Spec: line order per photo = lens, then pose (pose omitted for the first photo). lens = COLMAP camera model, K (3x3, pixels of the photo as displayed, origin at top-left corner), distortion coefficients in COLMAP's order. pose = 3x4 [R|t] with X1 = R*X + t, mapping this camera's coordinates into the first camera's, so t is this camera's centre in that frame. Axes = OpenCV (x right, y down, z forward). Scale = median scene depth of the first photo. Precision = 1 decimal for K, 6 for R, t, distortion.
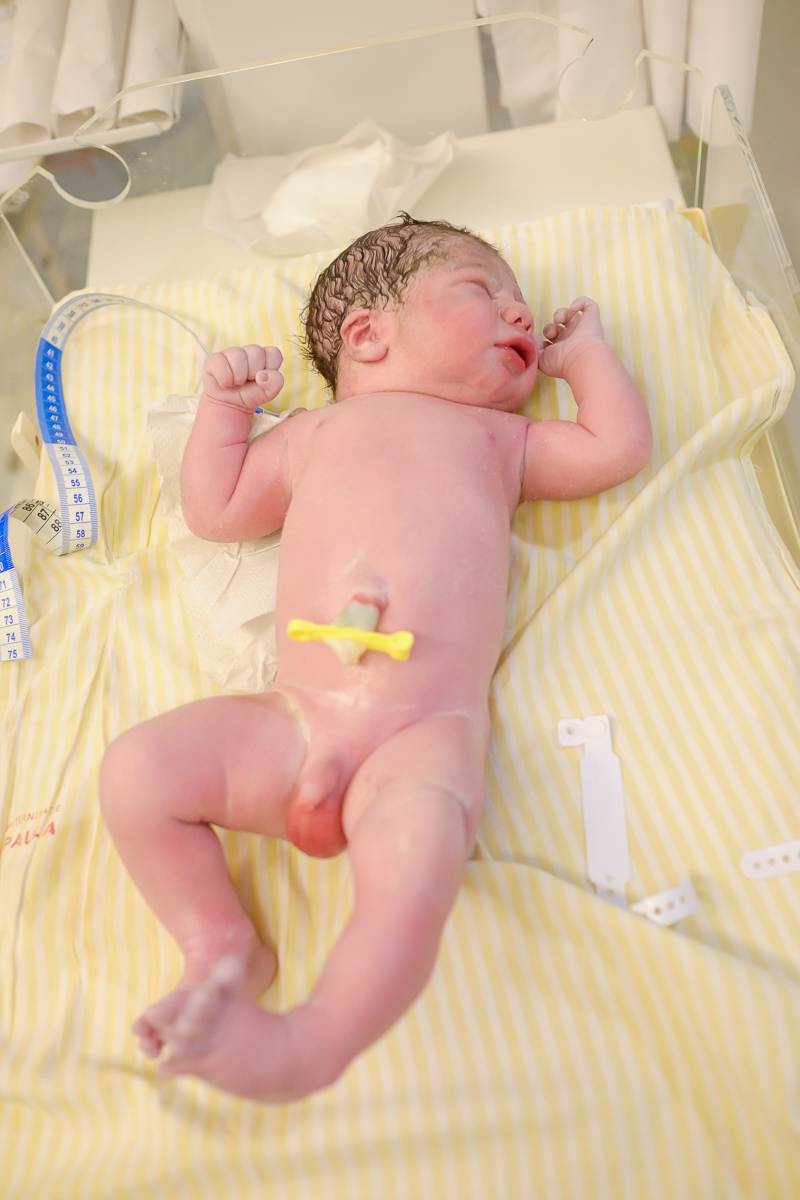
lens RADIAL K [[1200.1, 0, 398.0], [0, 1200.1, 599.5], [0, 0, 1]] dist [-0.052005, 0.000000]
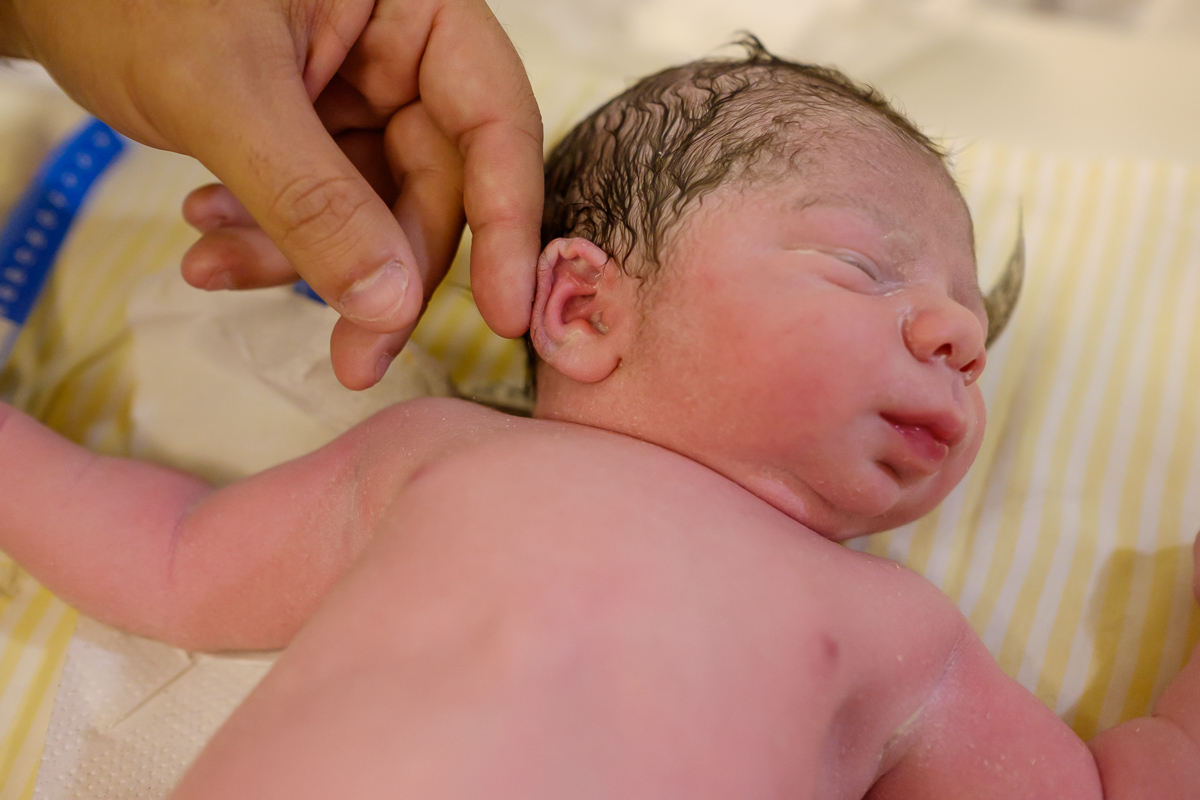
lens RADIAL K [[1200.1, 0, 602.6], [0, 1200.1, 400.0], [0, 0, 1]] dist [-0.052005, 0.000000]
pose [[0.967445, 0.176274, -0.181599, 0.061522], [-0.179148, 0.983822, 0.000583, -0.194318], [0.178763, 0.031969, 0.983373, 0.597642]]
